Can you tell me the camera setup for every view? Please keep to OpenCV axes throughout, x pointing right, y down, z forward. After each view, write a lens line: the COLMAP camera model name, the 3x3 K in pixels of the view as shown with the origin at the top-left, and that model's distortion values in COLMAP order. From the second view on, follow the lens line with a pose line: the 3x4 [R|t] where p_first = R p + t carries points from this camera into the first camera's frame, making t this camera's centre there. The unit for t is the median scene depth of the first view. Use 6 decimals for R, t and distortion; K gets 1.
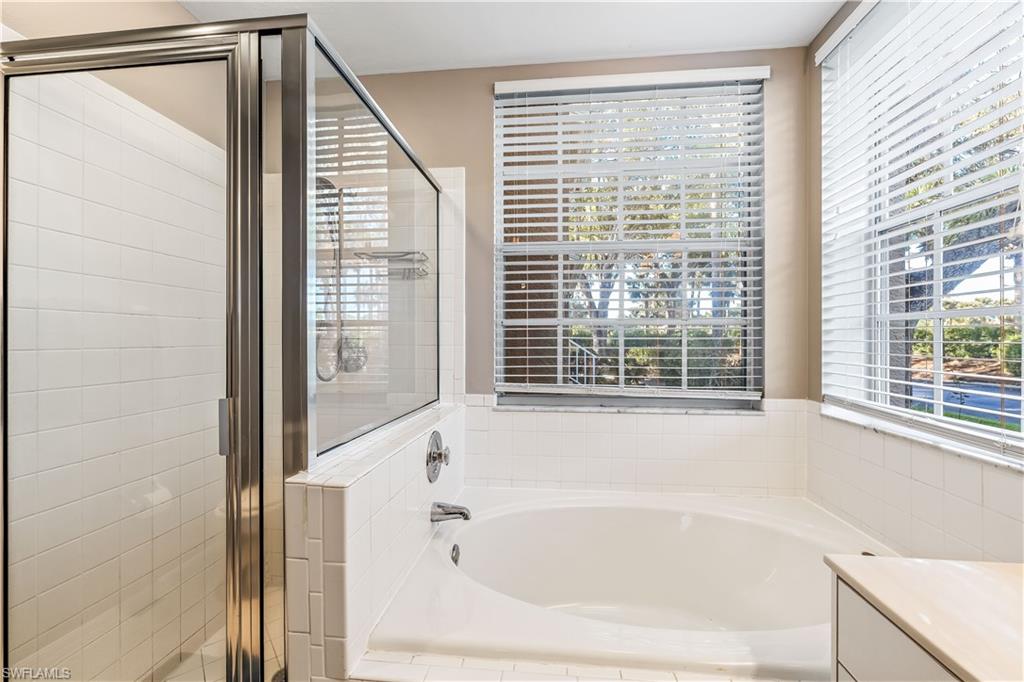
lens RADIAL K [[429.4, 0, 512.0], [0, 429.4, 341.0], [0, 0, 1]] dist [-0.000862, -0.000295]
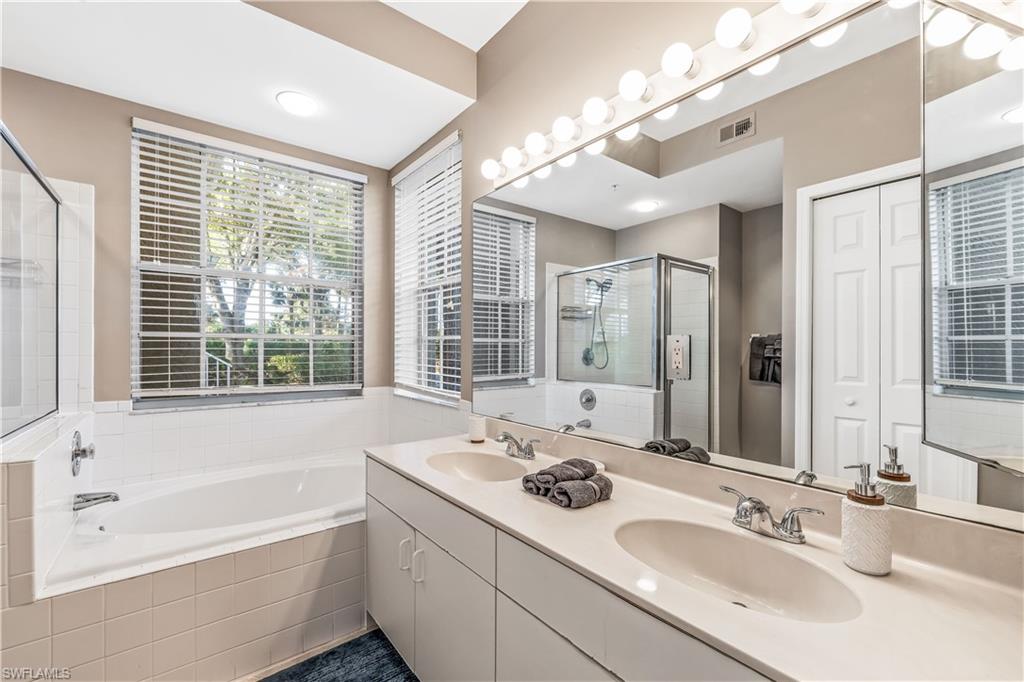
lens RADIAL K [[429.9, 0, 514.1], [0, 429.9, 349.4], [0, 0, 1]] dist [-0.000179, -0.002800]
pose [[0.711072, 0.000134, 0.703119, -0.117570], [-0.001916, 0.999997, 0.001747, -0.008826], [-0.703116, -0.002589, 0.711070, -0.474811]]
